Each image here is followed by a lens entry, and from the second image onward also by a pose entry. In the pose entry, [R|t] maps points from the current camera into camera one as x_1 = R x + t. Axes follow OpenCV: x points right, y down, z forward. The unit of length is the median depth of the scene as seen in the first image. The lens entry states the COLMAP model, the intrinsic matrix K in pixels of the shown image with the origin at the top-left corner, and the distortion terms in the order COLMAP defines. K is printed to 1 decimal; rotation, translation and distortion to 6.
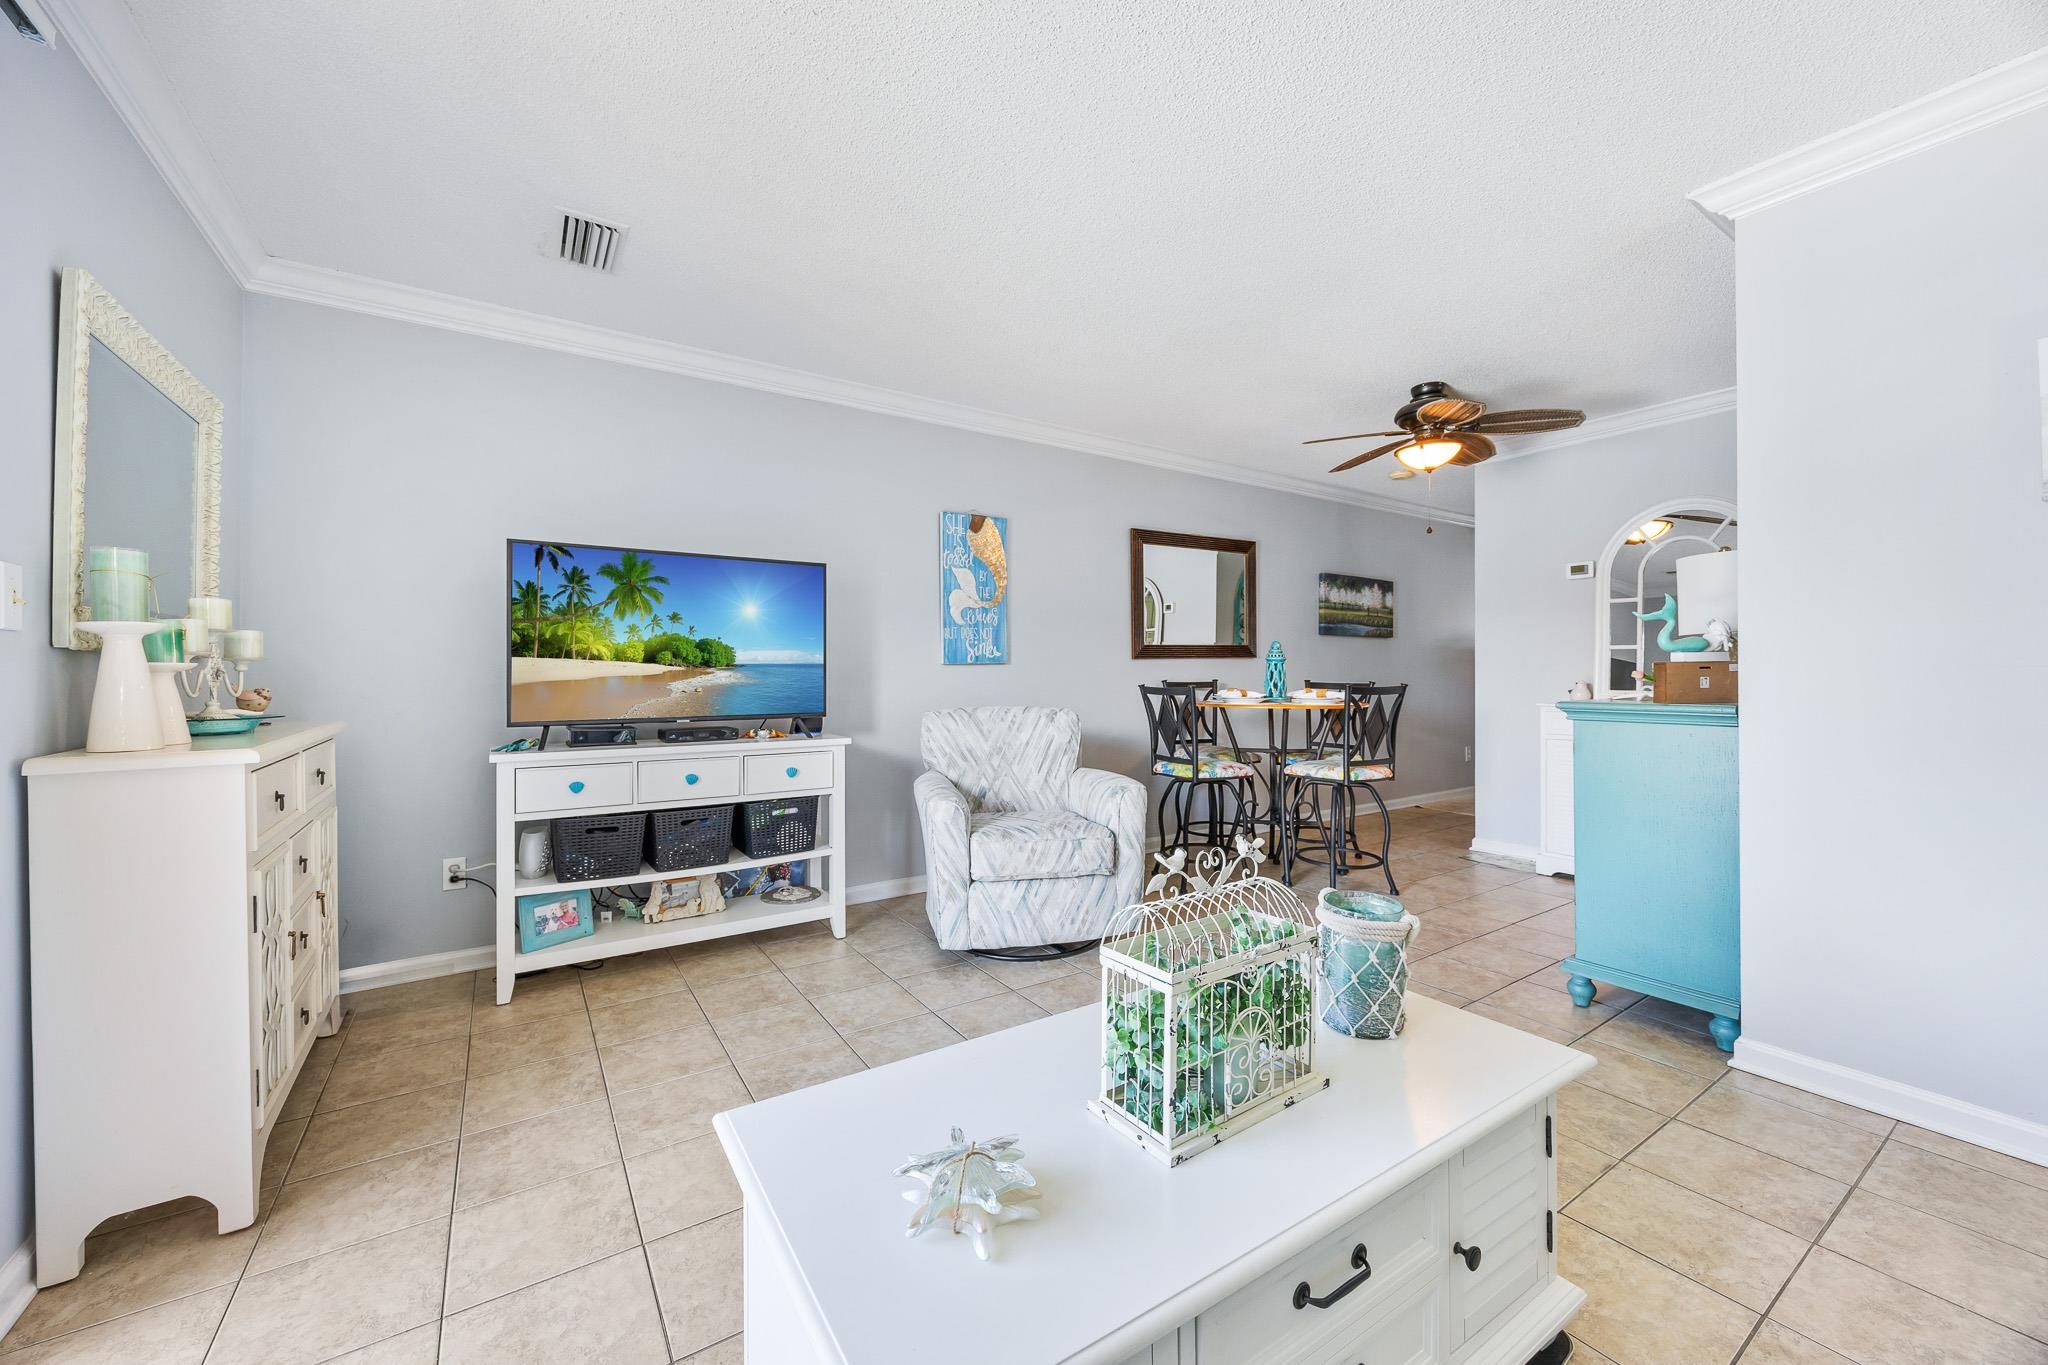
lens RADIAL K [[788.7, 0, 1016.4], [0, 788.7, 670.0], [0, 0, 1]] dist [0.001924, -0.000570]
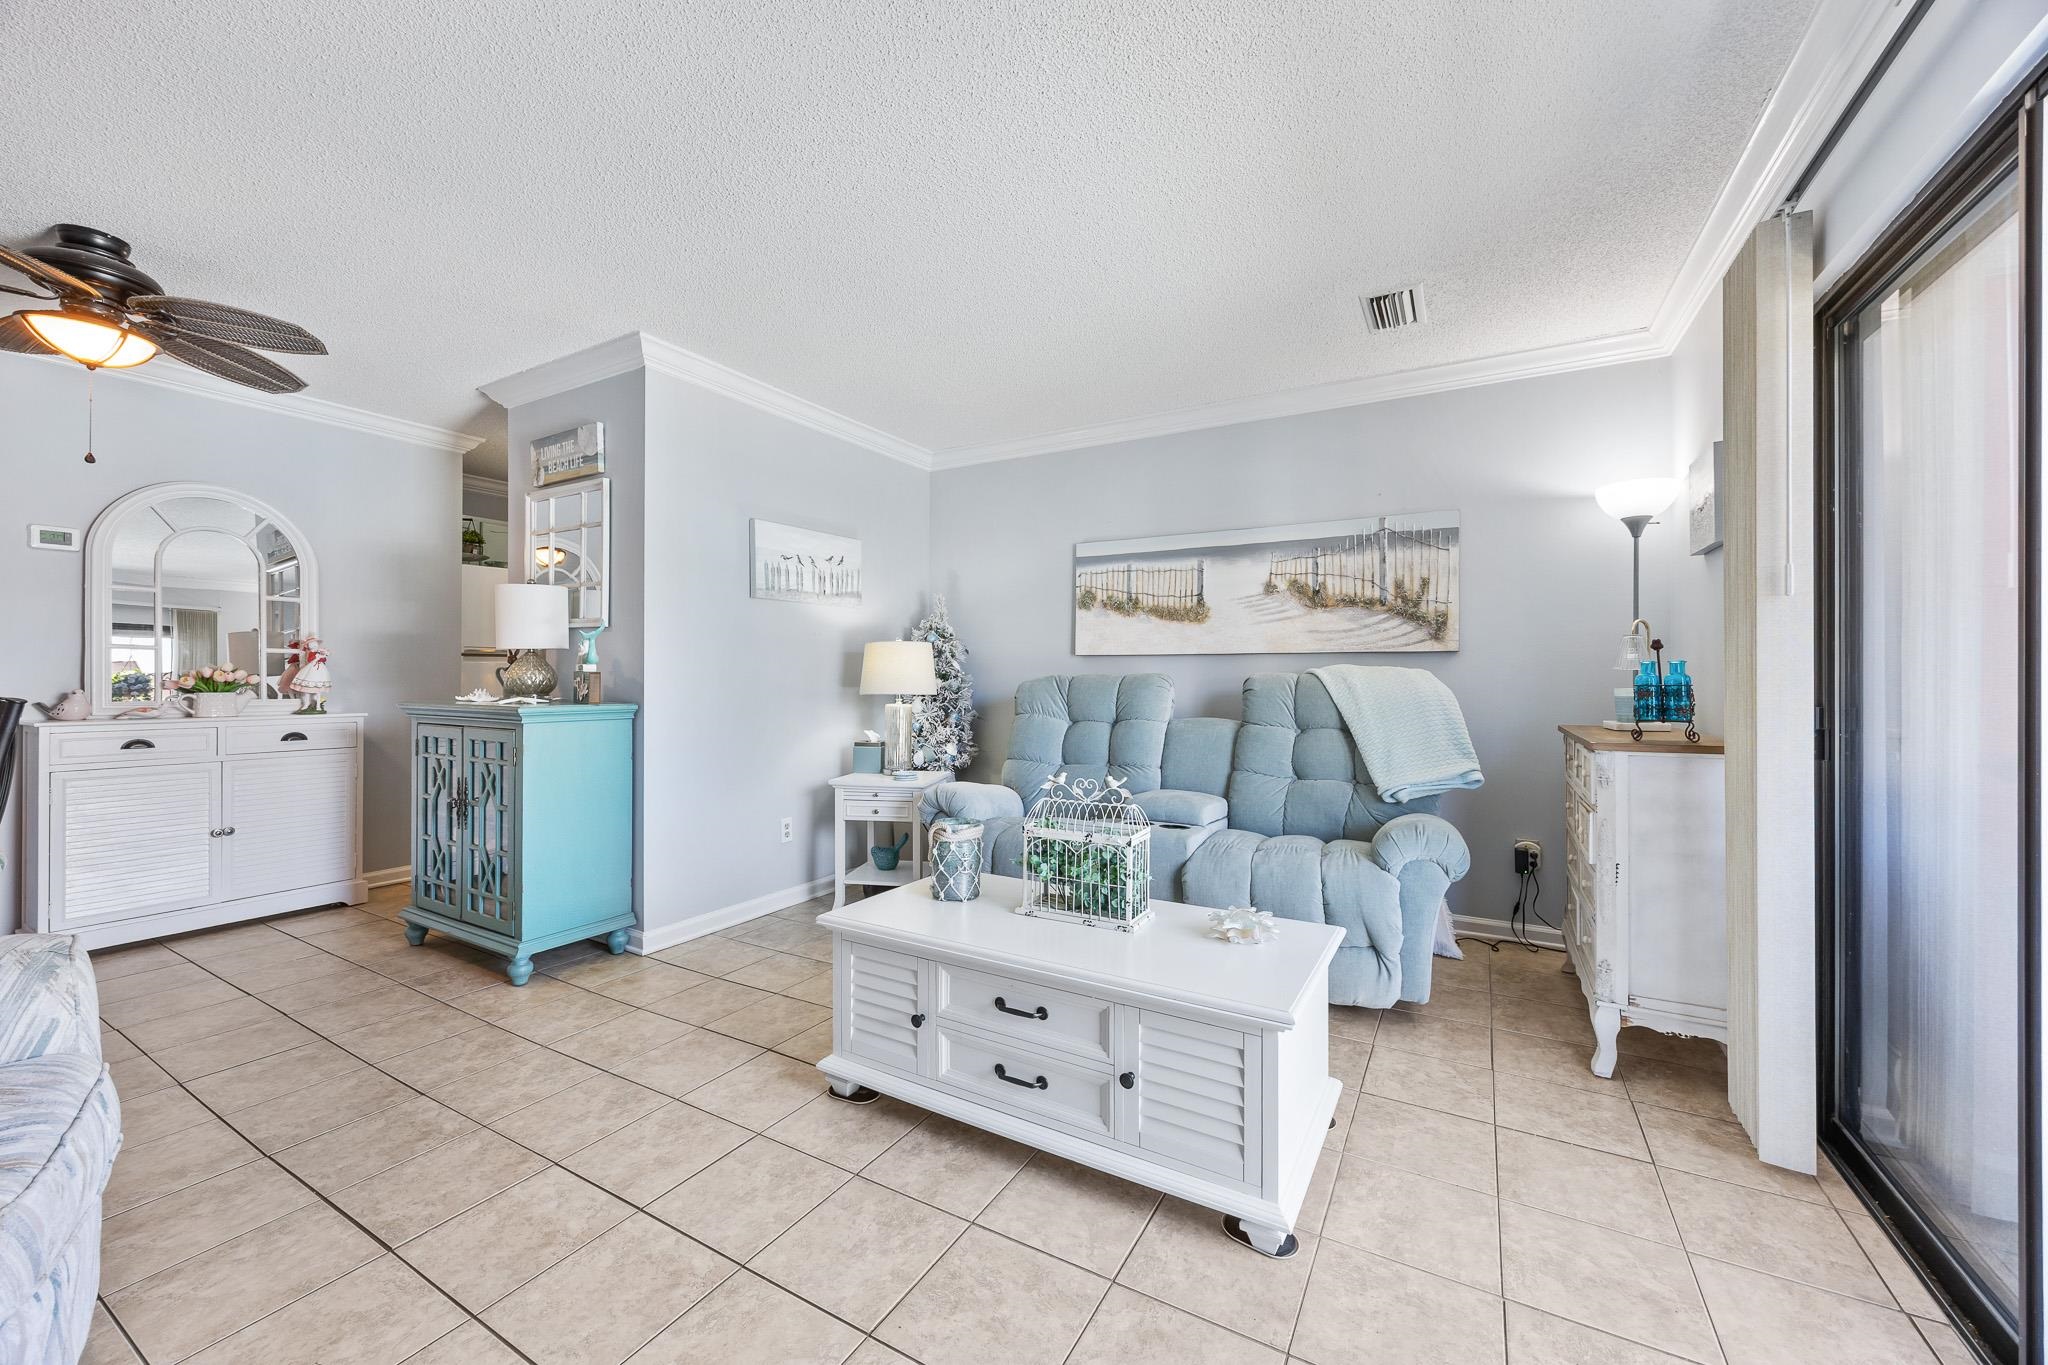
lens RADIAL K [[788.7, 0, 1030.9], [0, 788.7, 676.3], [0, 0, 1]] dist [0.001924, -0.000570]
pose [[-0.440315, 0.001346, 0.897842, -0.510132], [-0.005308, 0.999977, -0.004102, -0.000445], [-0.897828, -0.006572, -0.440298, 0.744253]]
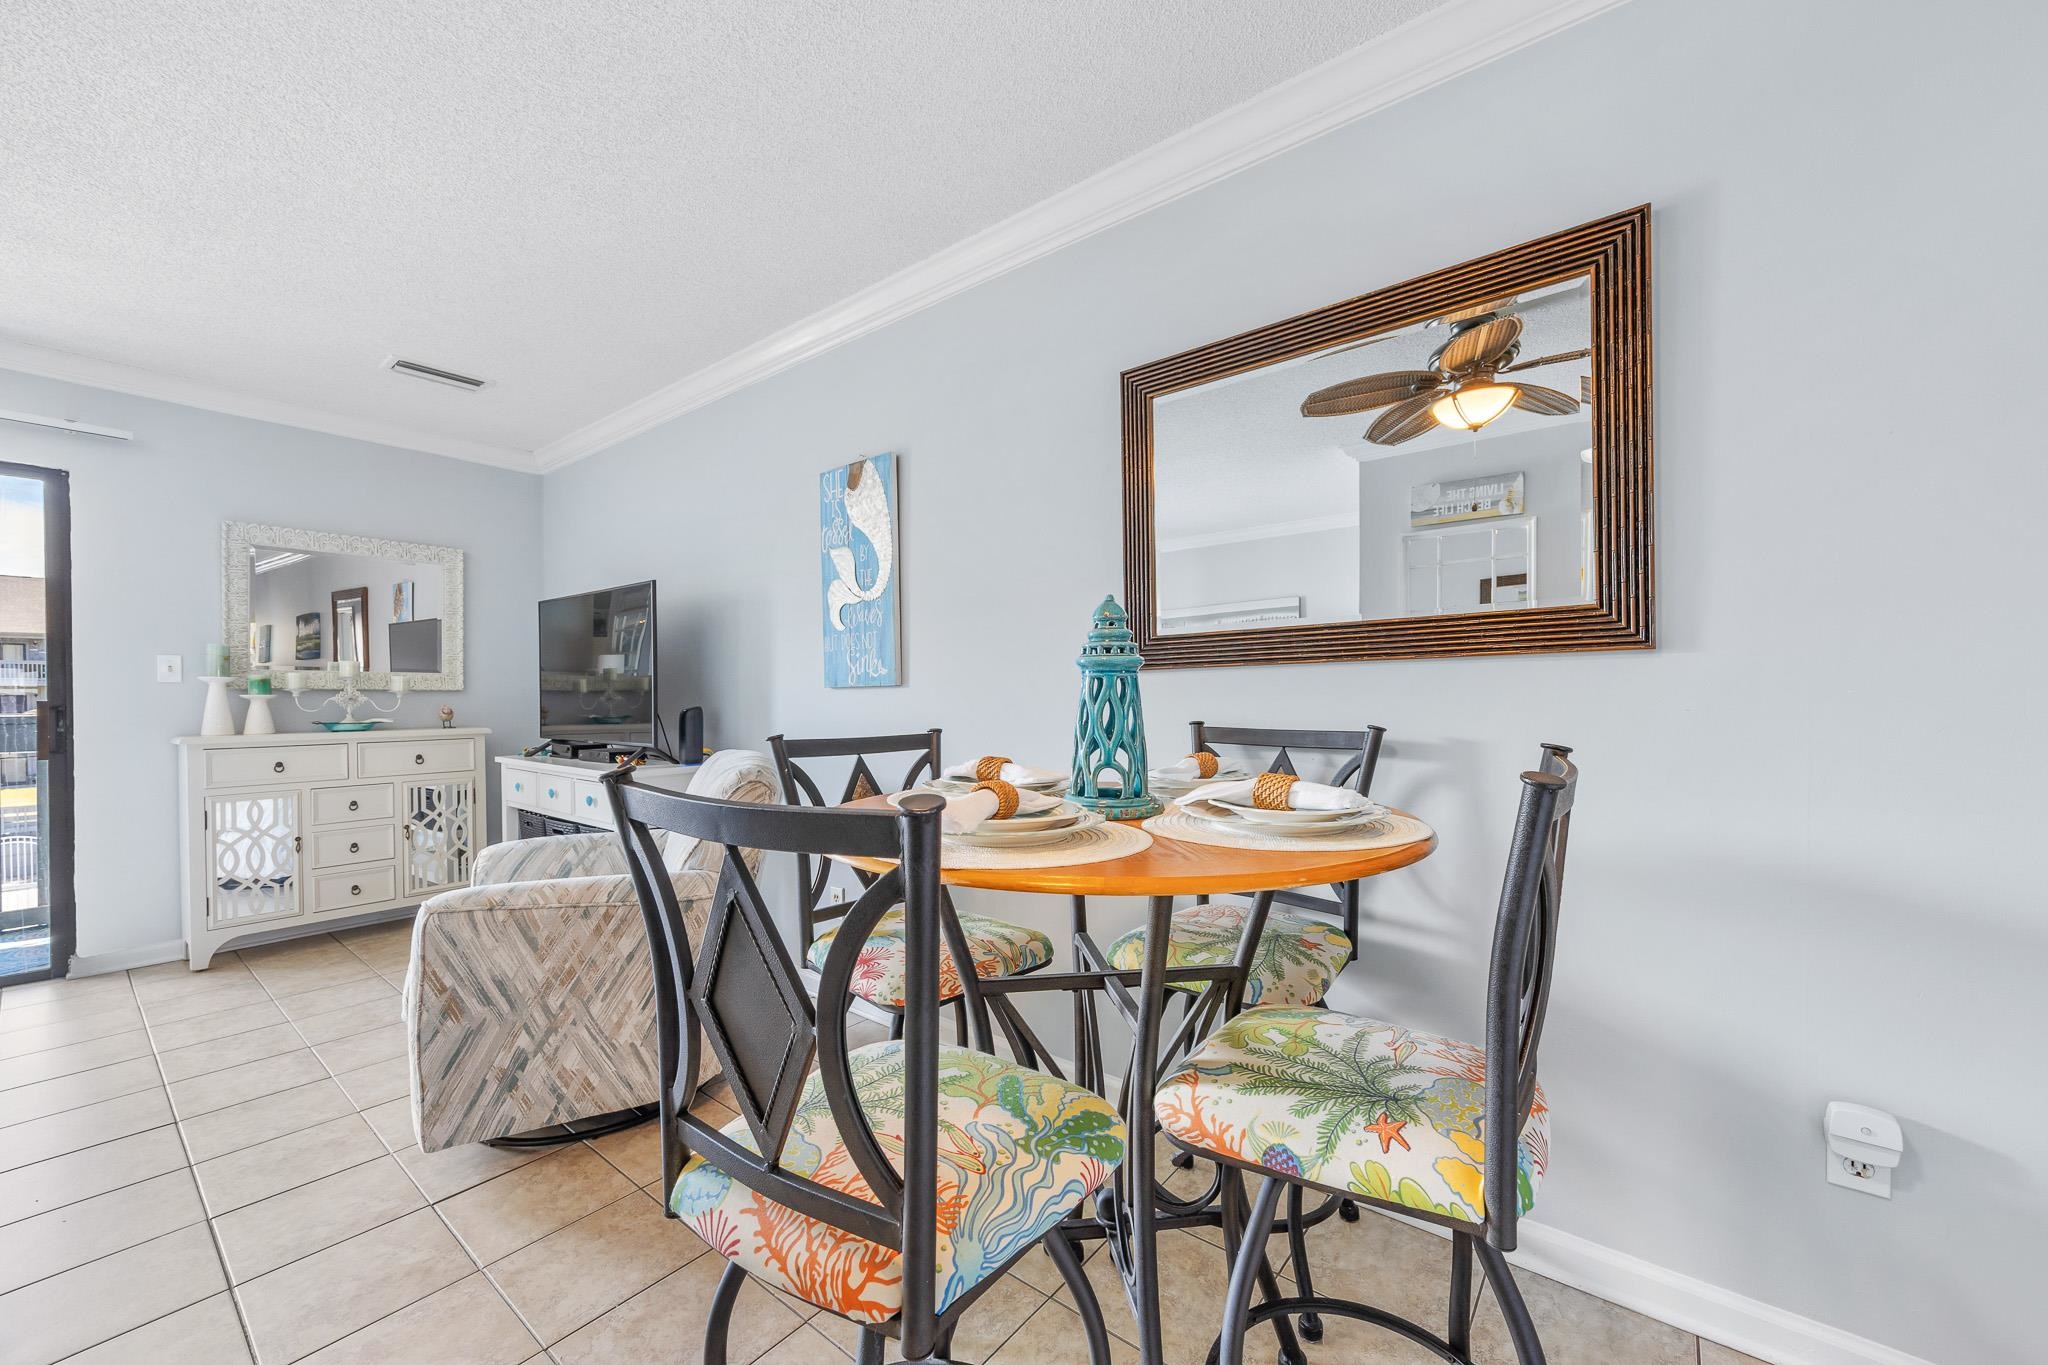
lens RADIAL K [[813.4, 0, 1027.1], [0, 813.4, 699.6], [0, 0, 1]] dist [0.000351, -0.000613]
pose [[0.306497, 0.006985, -0.951846, 0.879977], [0.003691, 0.999957, 0.008527, -0.003804], [0.951864, -0.006127, 0.306458, 1.262655]]
